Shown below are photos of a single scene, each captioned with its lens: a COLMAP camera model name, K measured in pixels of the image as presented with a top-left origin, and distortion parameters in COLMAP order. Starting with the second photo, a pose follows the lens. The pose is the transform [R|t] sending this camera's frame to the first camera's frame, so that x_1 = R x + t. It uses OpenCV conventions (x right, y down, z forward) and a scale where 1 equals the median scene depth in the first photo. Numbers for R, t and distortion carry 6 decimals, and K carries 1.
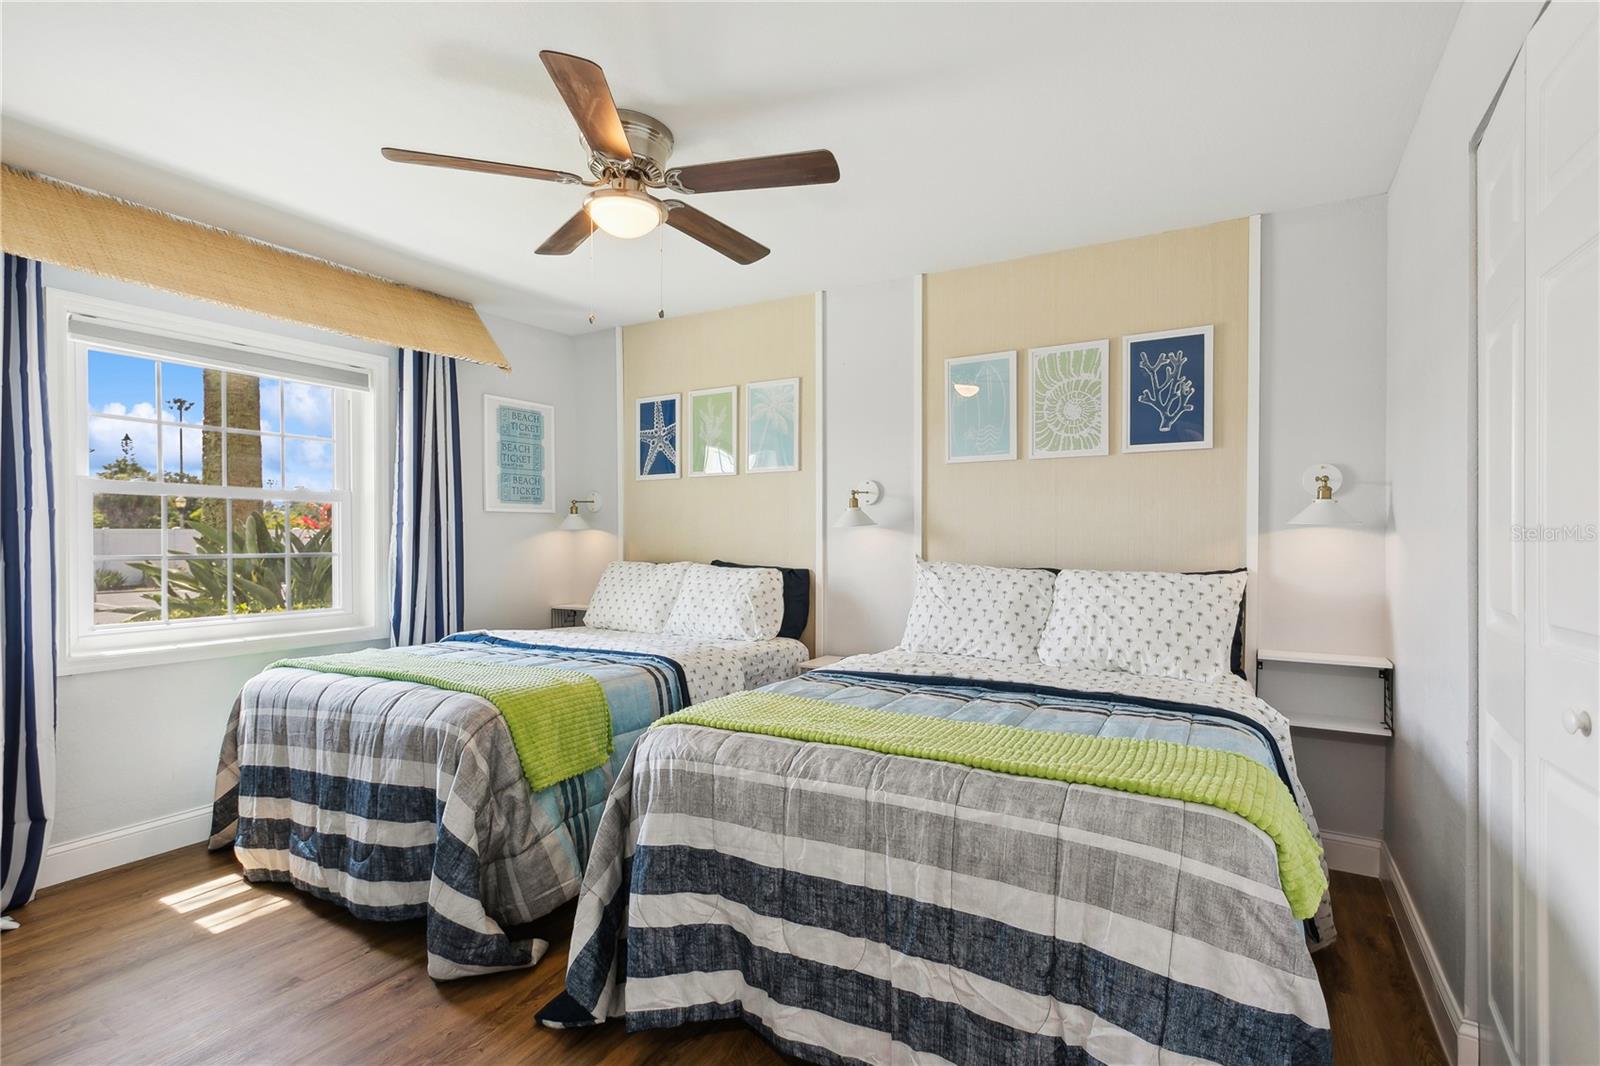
lens RADIAL K [[762.9, 0, 795.9], [0, 762.9, 547.3], [0, 0, 1]] dist [0.004278, 0.000390]
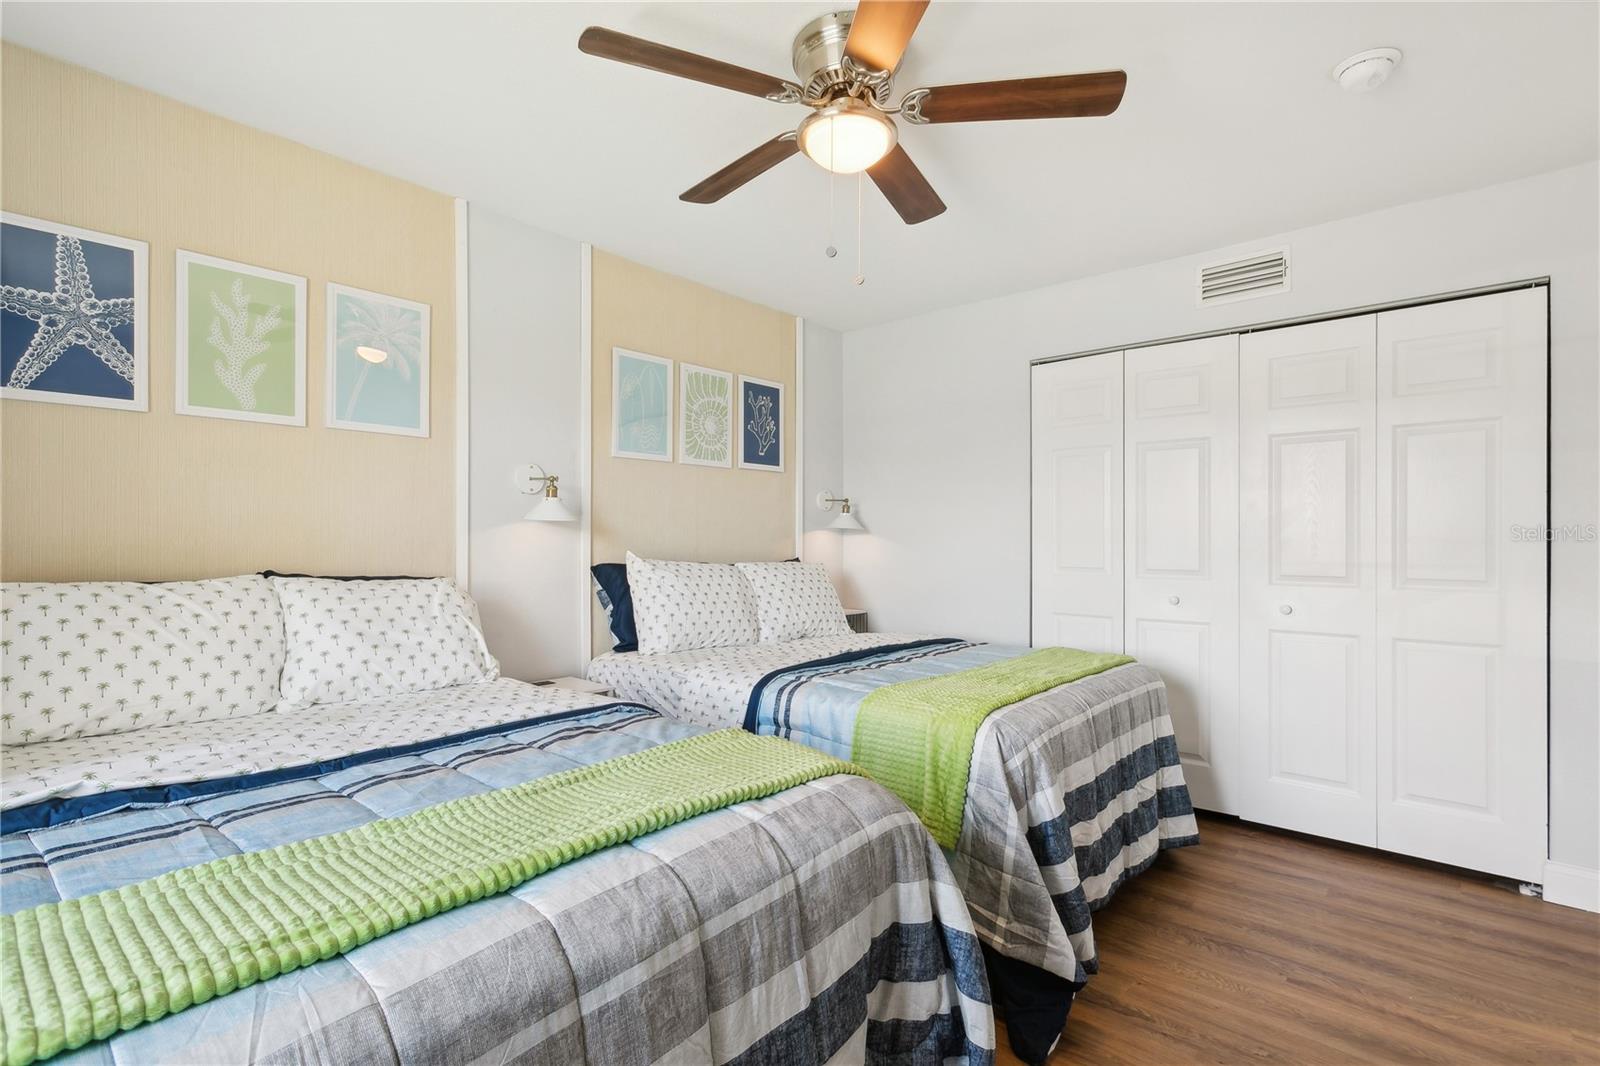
lens RADIAL K [[762.9, 0, 795.9], [0, 762.9, 547.3], [0, 0, 1]] dist [0.004278, 0.000390]
pose [[0.195504, -0.012549, 0.980623, -0.745418], [0.003855, 0.999920, 0.012028, -0.007550], [-0.980695, 0.001429, 0.195537, 0.634571]]
